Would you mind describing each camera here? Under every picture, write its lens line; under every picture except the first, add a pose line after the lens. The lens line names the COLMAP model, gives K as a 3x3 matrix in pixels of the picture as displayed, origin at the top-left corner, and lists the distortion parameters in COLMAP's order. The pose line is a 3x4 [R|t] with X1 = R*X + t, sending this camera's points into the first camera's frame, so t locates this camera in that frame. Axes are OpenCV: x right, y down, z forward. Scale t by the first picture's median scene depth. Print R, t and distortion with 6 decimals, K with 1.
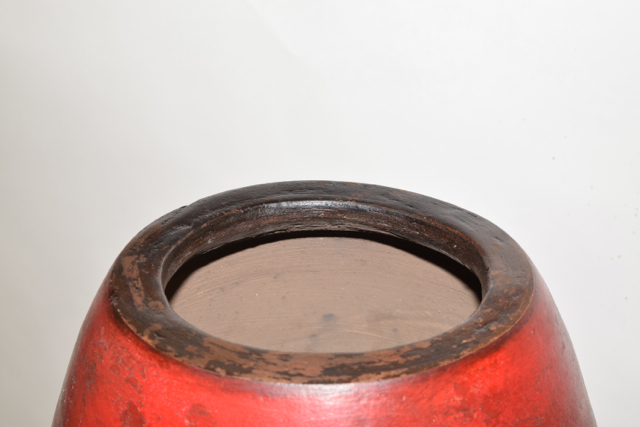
lens RADIAL K [[1226.8, 0, 319.3], [0, 1226.8, 212.3], [0, 0, 1]] dist [0.042009, 0.000000]
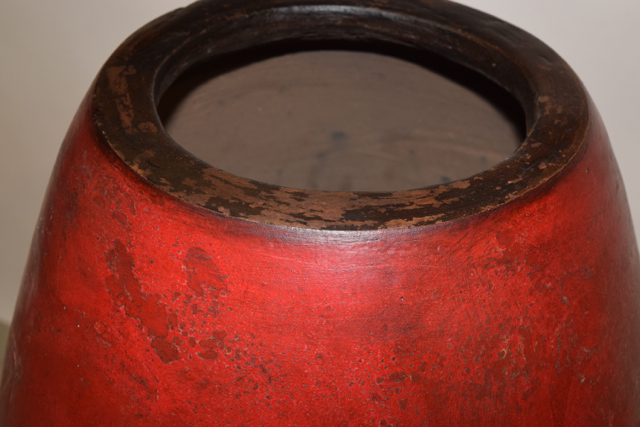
lens RADIAL K [[1226.8, 0, 322.1], [0, 1226.8, 214.4], [0, 0, 1]] dist [0.042009, 0.000000]
pose [[0.999538, 0.026450, 0.014989, -0.022991], [-0.028603, 0.985235, 0.168804, -0.012440], [-0.010303, -0.169155, 0.985536, 0.147496]]
